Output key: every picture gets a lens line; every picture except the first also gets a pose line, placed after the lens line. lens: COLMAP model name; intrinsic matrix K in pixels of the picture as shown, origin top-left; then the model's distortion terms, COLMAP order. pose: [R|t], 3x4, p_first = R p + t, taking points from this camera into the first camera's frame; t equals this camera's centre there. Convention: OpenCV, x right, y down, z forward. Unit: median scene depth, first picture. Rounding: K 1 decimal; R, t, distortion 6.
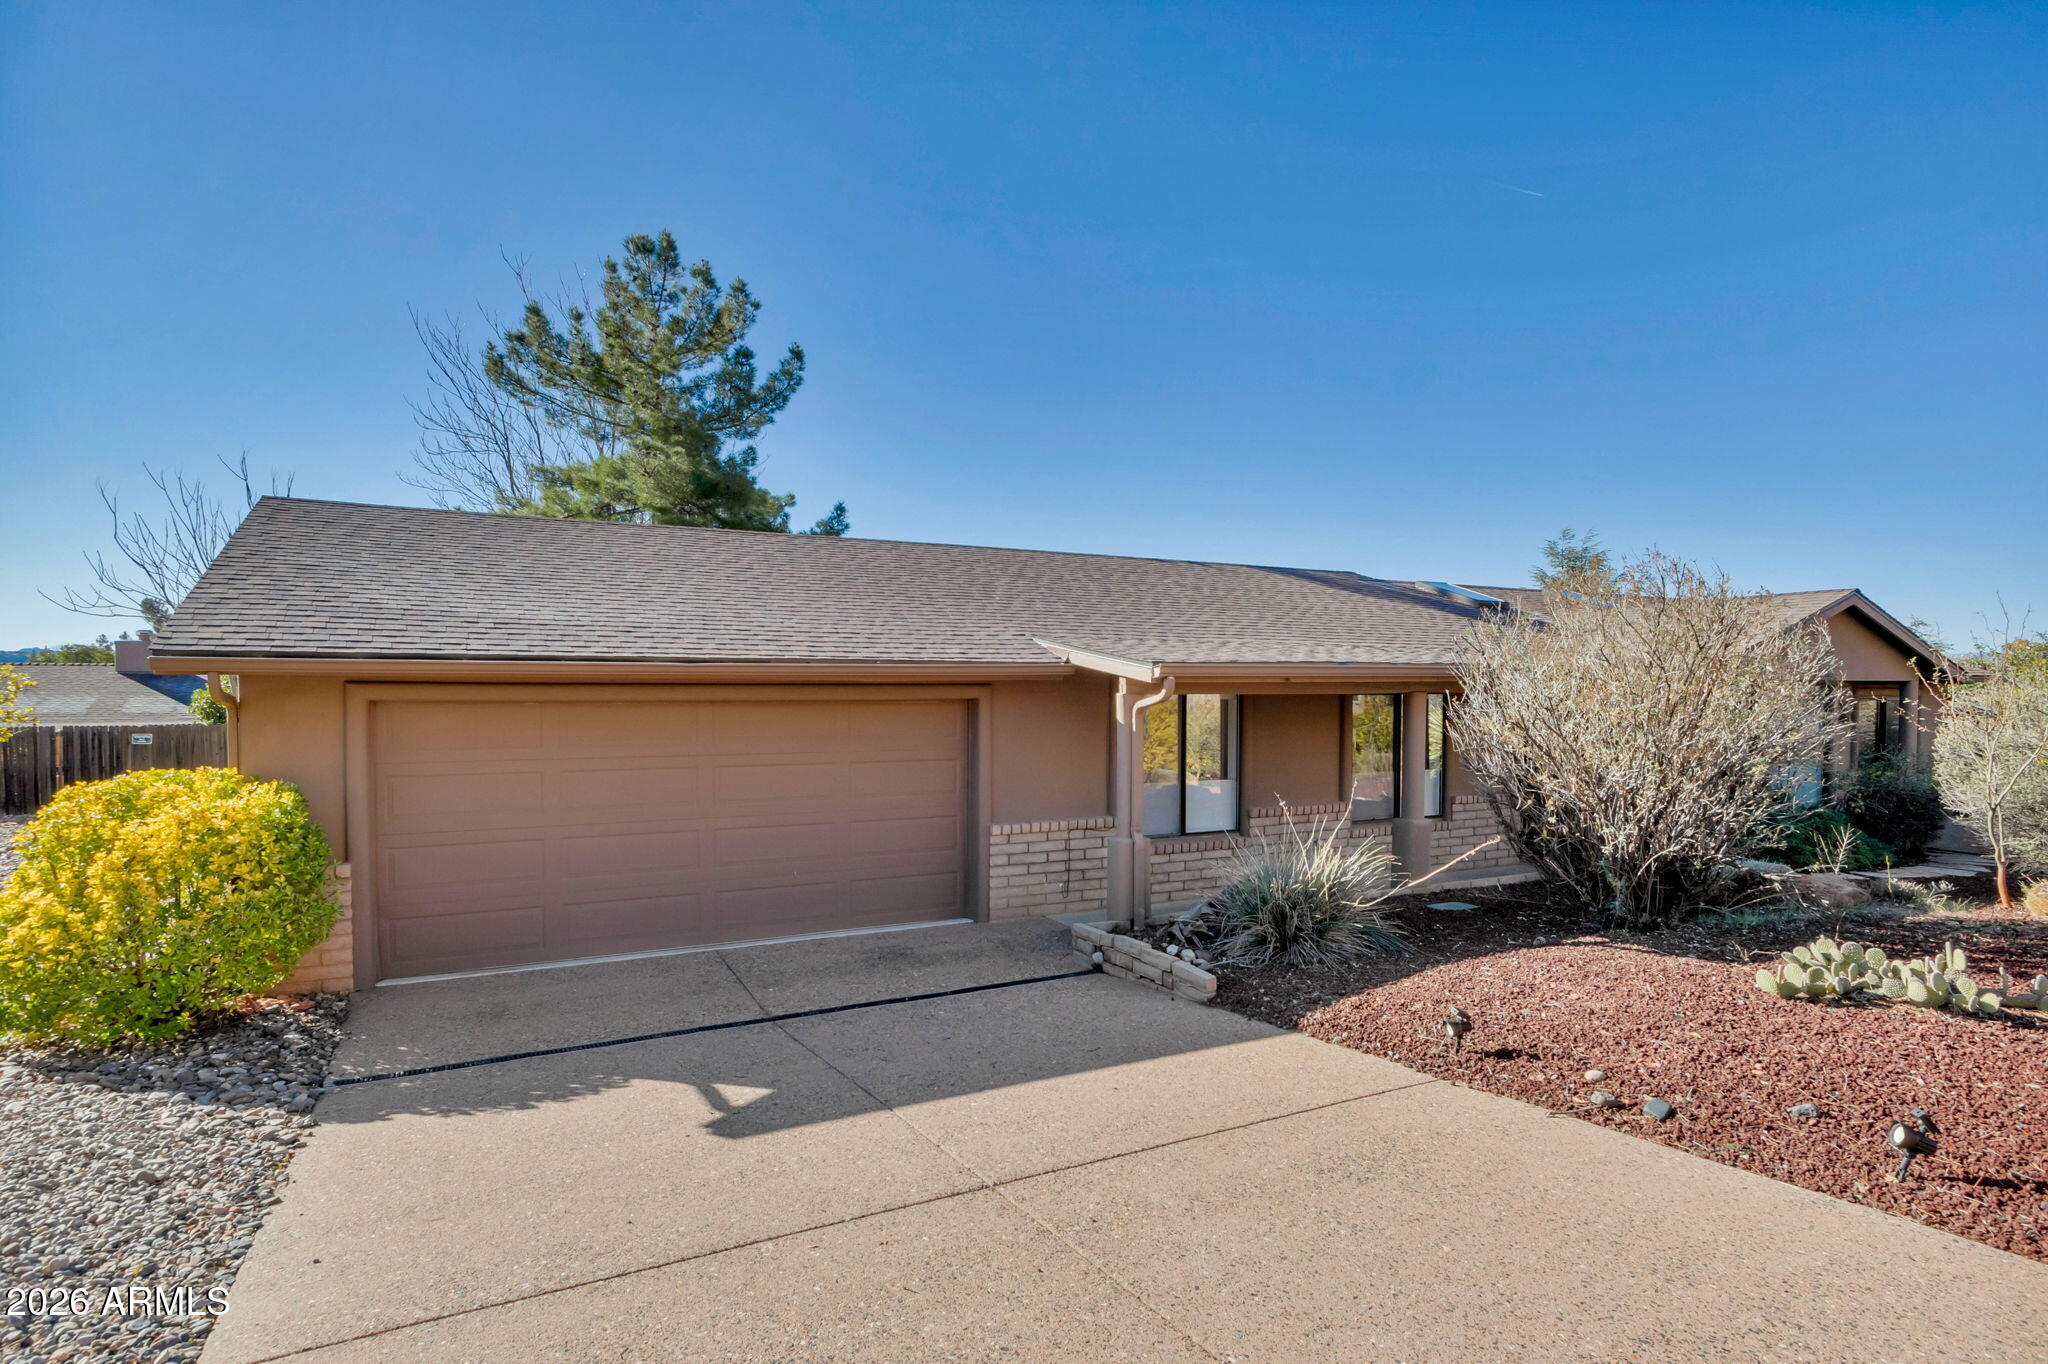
lens RADIAL K [[1004.5, 0, 1033.6], [0, 1004.5, 681.9], [0, 0, 1]] dist [0.005039, -0.000234]
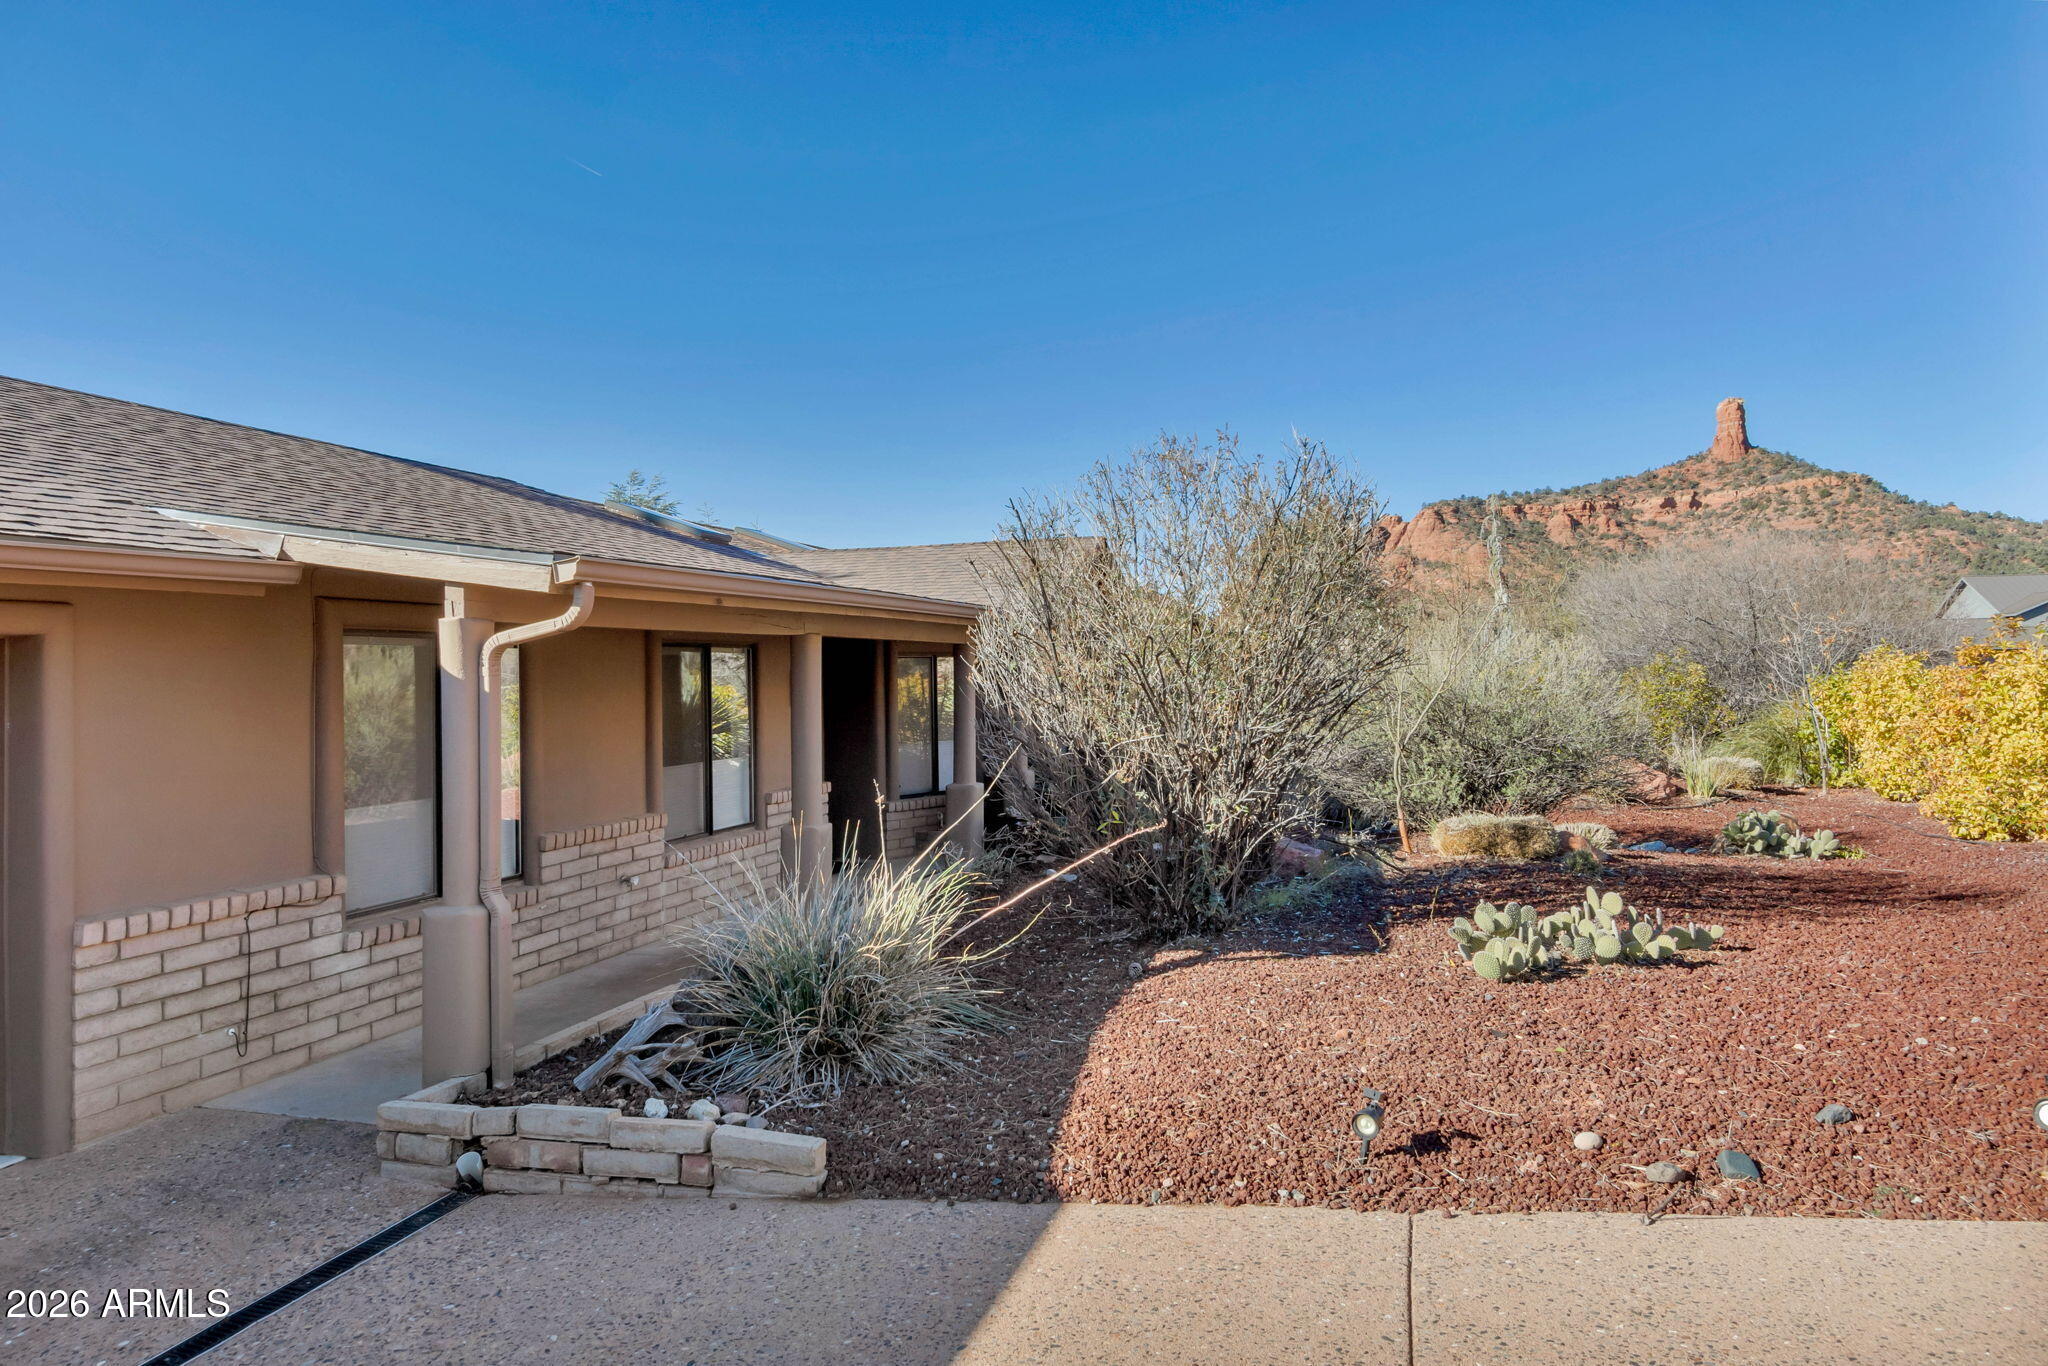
lens RADIAL K [[1340.5, 0, 1026.0], [0, 1340.5, 643.6], [0, 0, 1]] dist [0.009655, -0.000905]
pose [[0.705635, 0.004458, 0.708561, -0.188170], [0.006866, 0.999890, -0.013128, 0.035781], [-0.708542, 0.014128, 0.705527, 0.336697]]
